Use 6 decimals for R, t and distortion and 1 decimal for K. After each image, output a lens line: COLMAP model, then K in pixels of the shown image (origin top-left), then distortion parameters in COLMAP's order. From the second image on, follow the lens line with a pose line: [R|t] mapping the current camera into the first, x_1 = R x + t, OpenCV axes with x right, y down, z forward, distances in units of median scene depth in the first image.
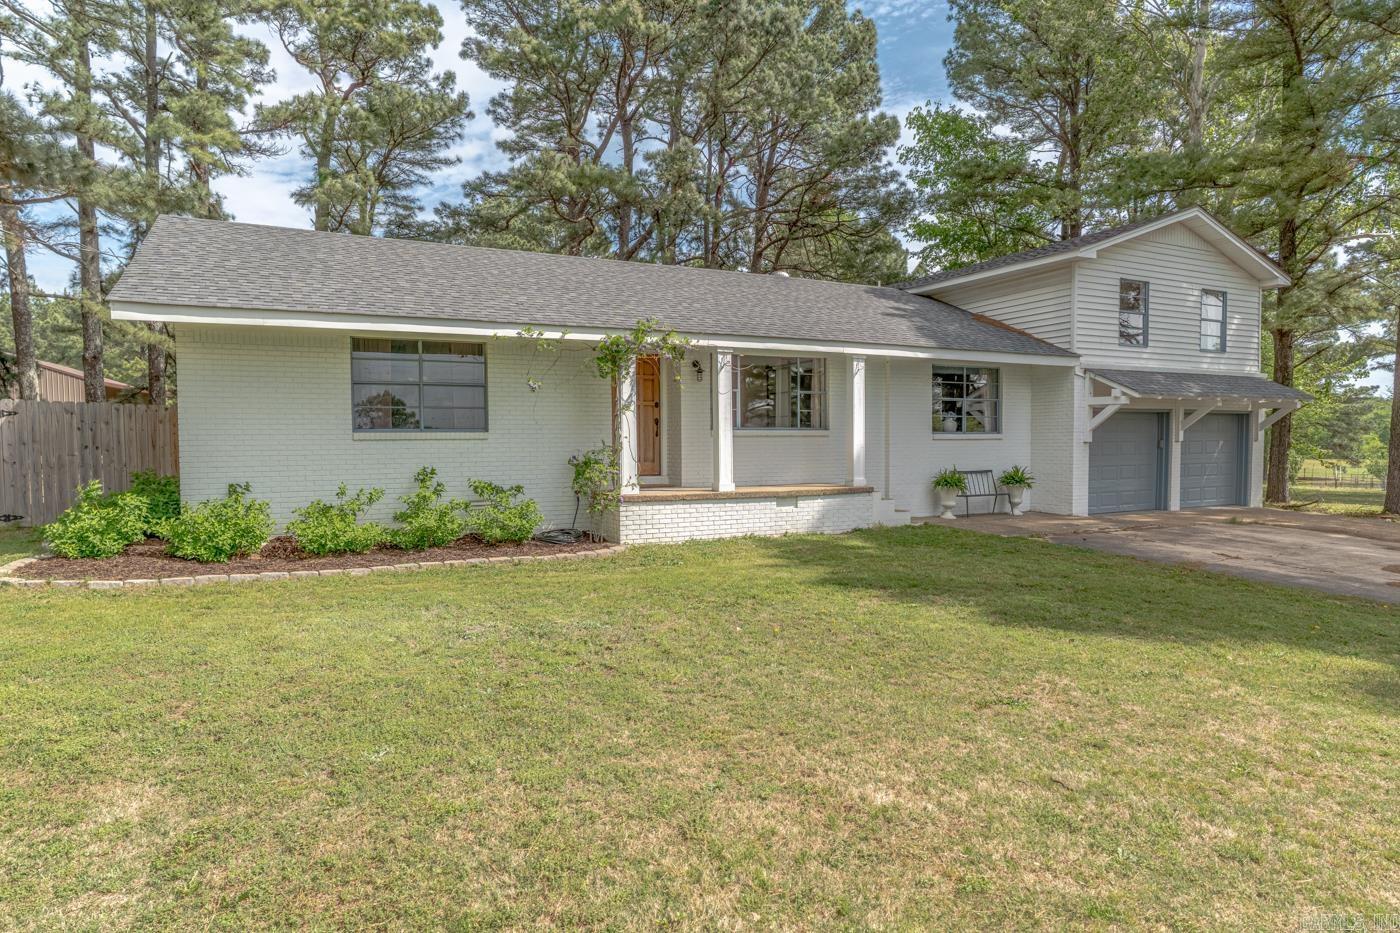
lens RADIAL K [[796.8, 0, 658.4], [0, 796.8, 467.6], [0, 0, 1]] dist [-0.004033, -0.000972]
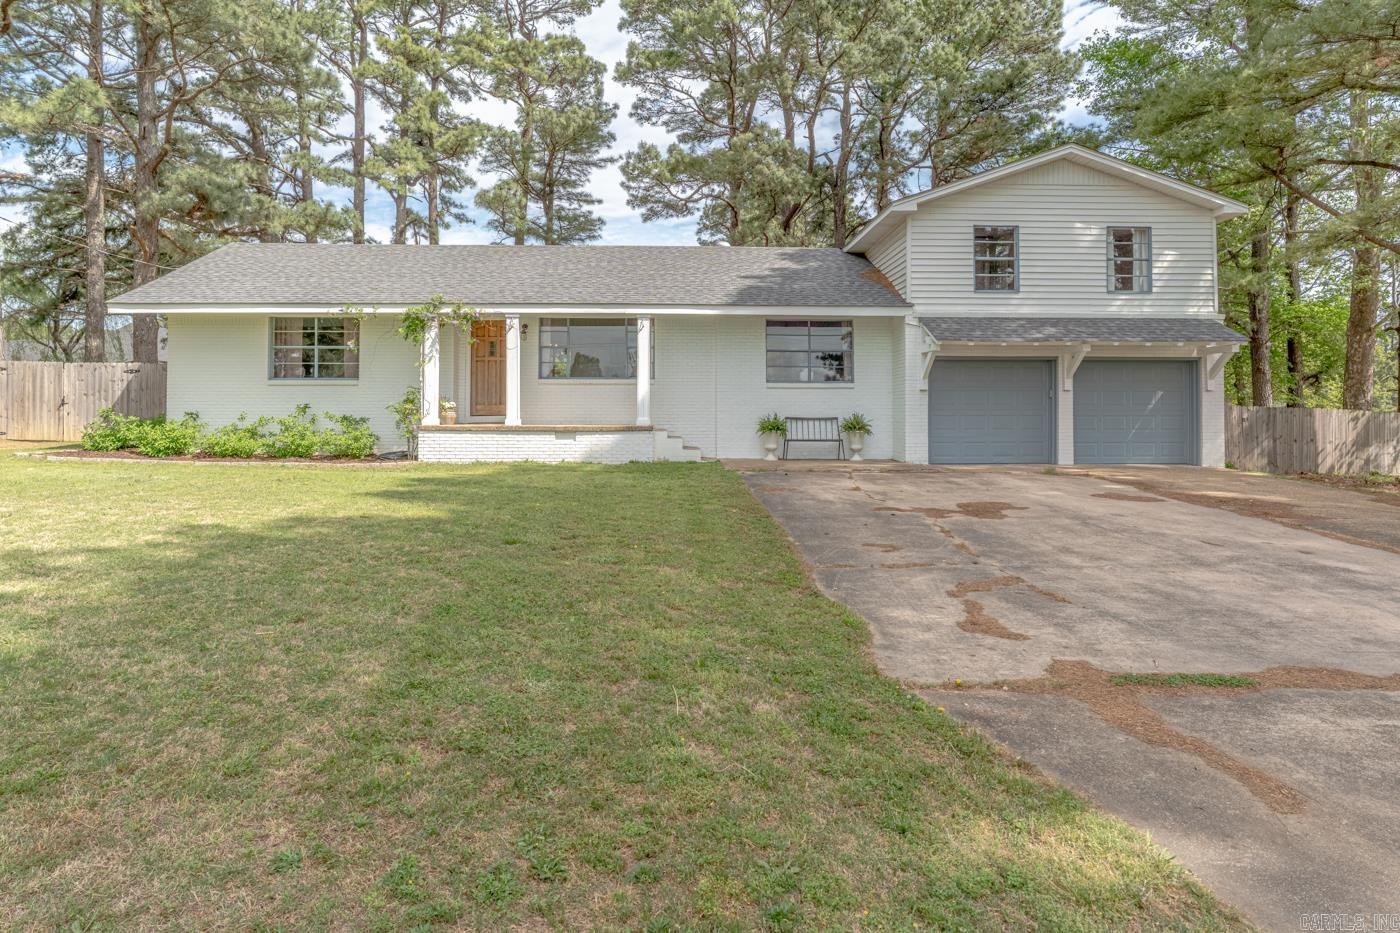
lens RADIAL K [[854.9, 0, 702.7], [0, 854.9, 393.8], [0, 0, 1]] dist [-0.002732, -0.000126]
pose [[0.910774, -0.002996, -0.412894, 0.849515], [-0.021901, 0.998215, -0.055554, 0.044720], [0.412323, 0.059640, 0.909083, -0.111212]]
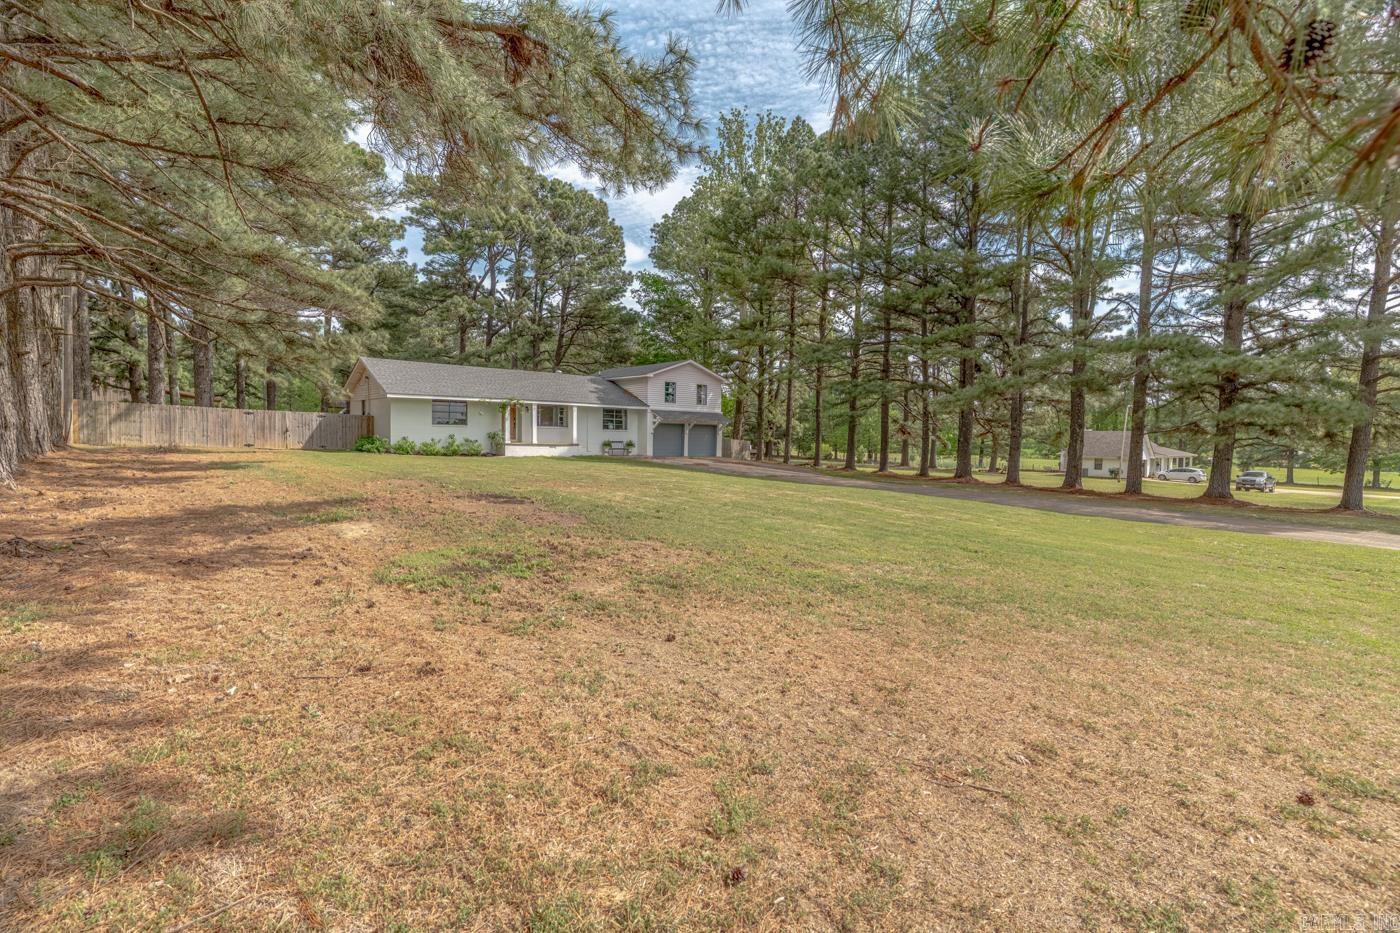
lens RADIAL K [[735.4, 0, 700.0], [0, 735.4, 466.5], [0, 0, 1]] dist [-0.000186, -0.000213]
pose [[0.961465, 0.008758, 0.274787, -0.100009], [-0.008094, 0.999961, -0.003548, 0.128901], [-0.274807, 0.001187, 0.961499, -2.197254]]
